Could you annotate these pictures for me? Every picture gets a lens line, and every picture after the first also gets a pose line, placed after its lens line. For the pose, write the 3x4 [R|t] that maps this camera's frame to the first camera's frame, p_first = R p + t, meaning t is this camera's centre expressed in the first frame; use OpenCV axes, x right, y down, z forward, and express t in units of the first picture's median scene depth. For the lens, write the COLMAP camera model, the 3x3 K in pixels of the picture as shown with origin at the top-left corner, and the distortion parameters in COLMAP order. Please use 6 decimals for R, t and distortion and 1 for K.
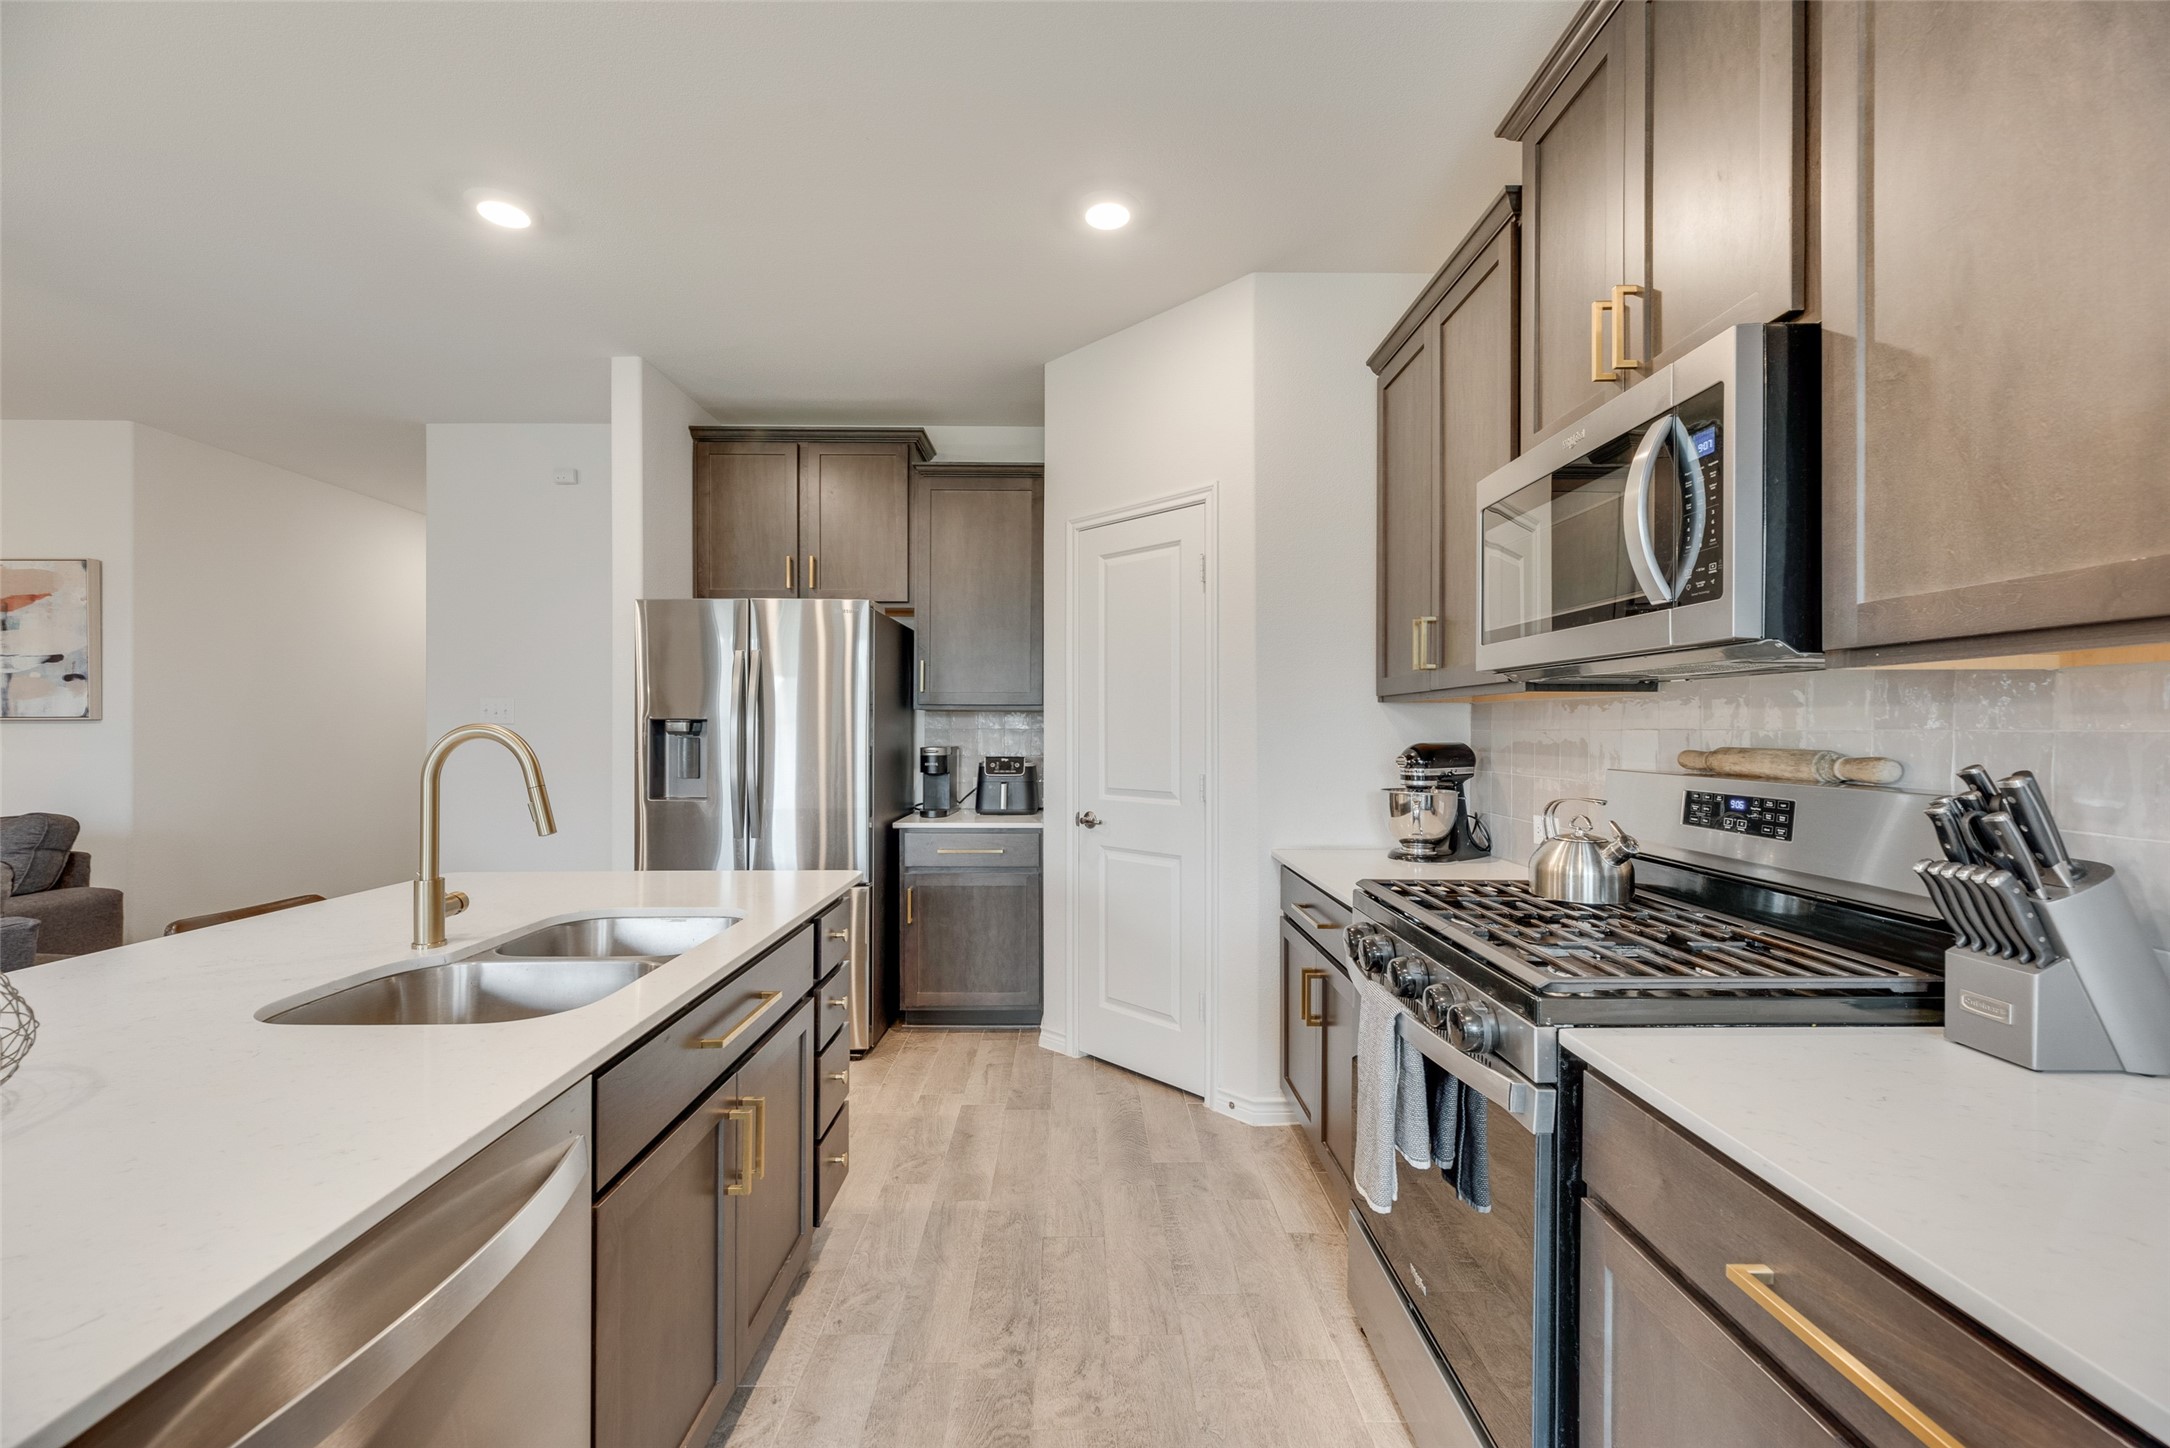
lens RADIAL K [[871.6, 0, 1087.3], [0, 871.6, 728.0], [0, 0, 1]] dist [0.001429, -0.000105]
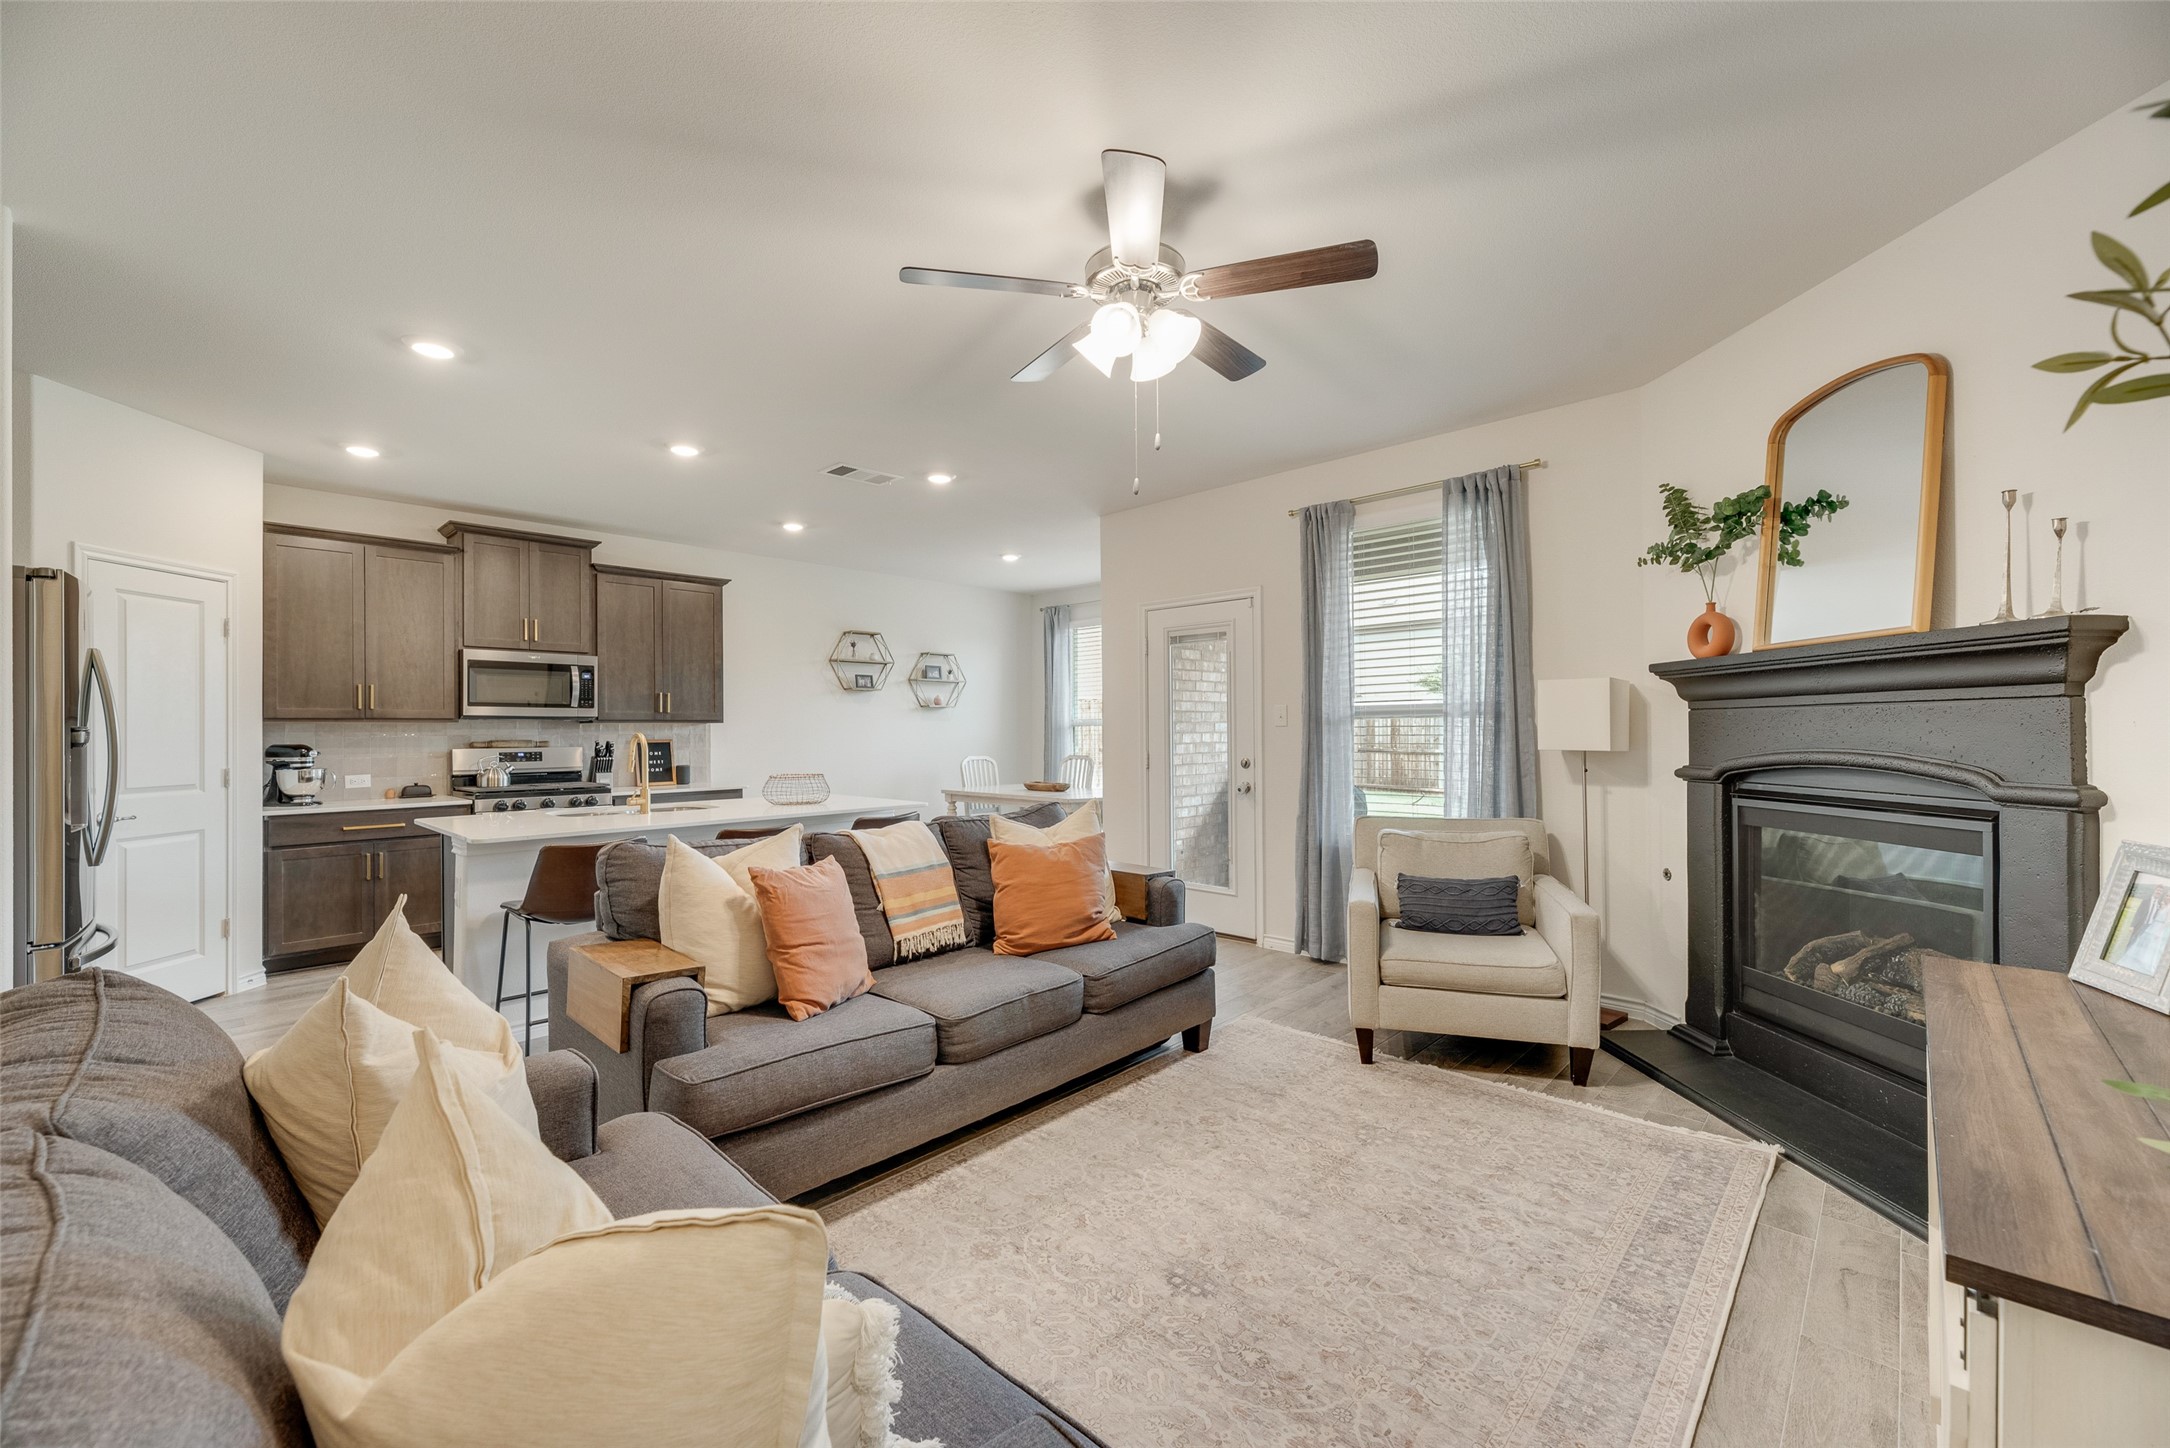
lens RADIAL K [[871.6, 0, 1087.3], [0, 871.6, 728.0], [0, 0, 1]] dist [0.001429, -0.000105]
pose [[-0.722028, 0.006002, 0.691838, -1.795210], [0.006441, 0.999977, -0.001954, -0.002770], [-0.691834, 0.003045, -0.722050, 0.988603]]
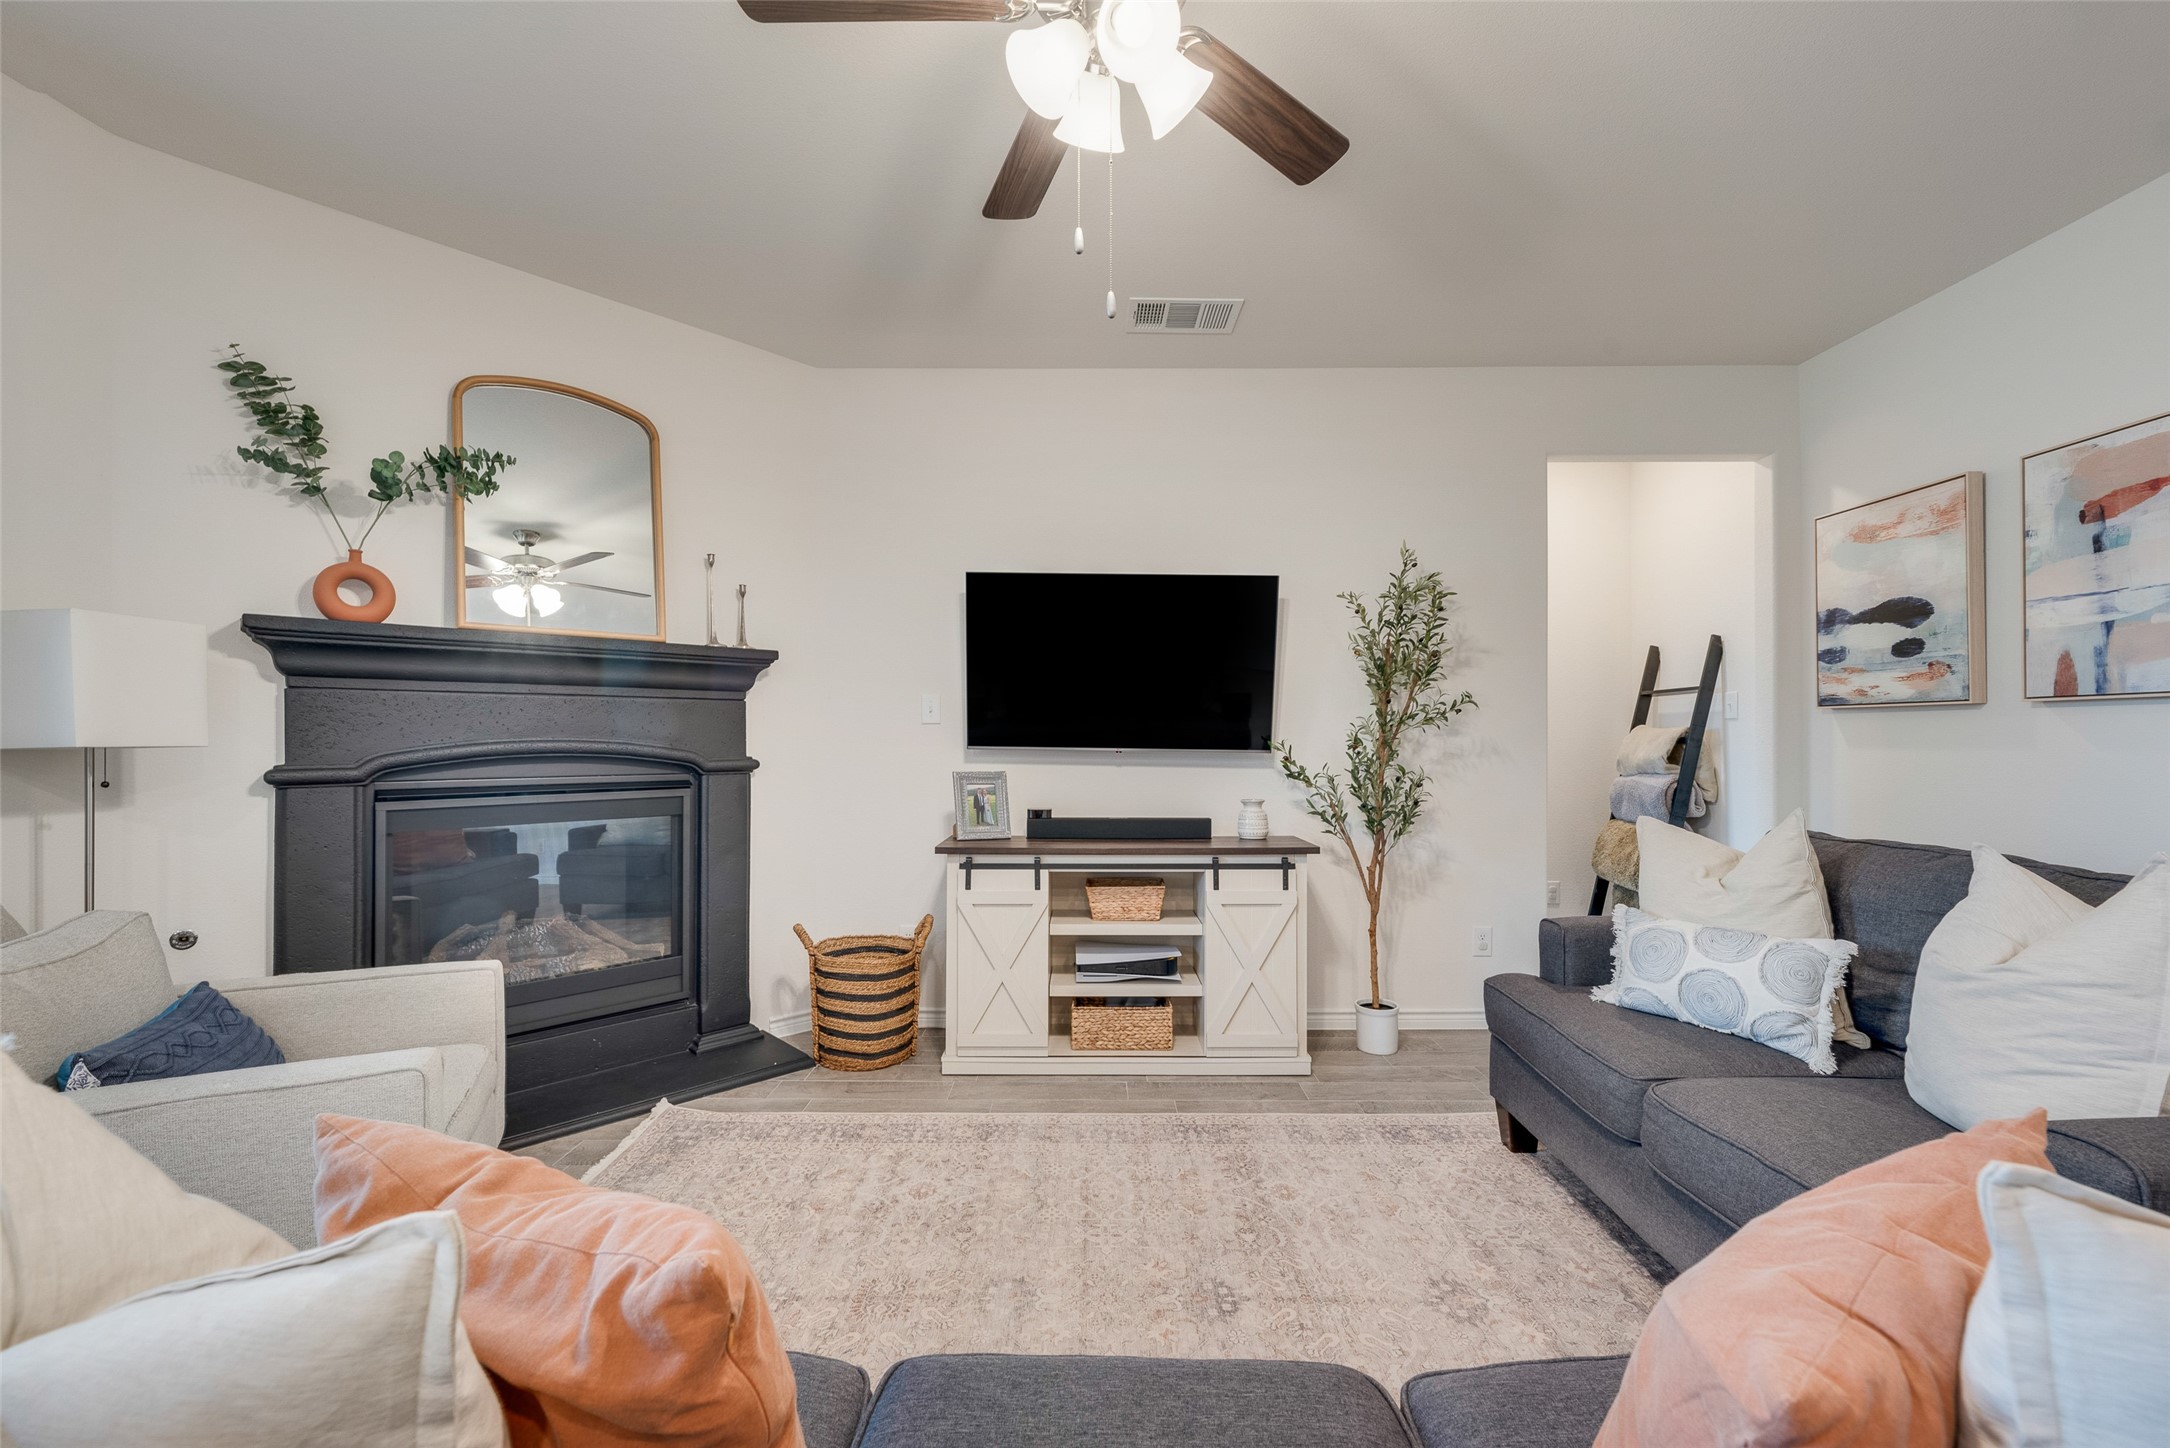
lens RADIAL K [[869.2, 0, 1084.9], [0, 869.2, 739.0], [0, 0, 1]] dist [0.000771, -0.000056]
pose [[-0.013575, 0.001209, -0.999907, -0.816901], [0.000434, 0.999999, 0.001203, 0.022768], [0.999908, -0.000418, -0.013575, 0.395020]]
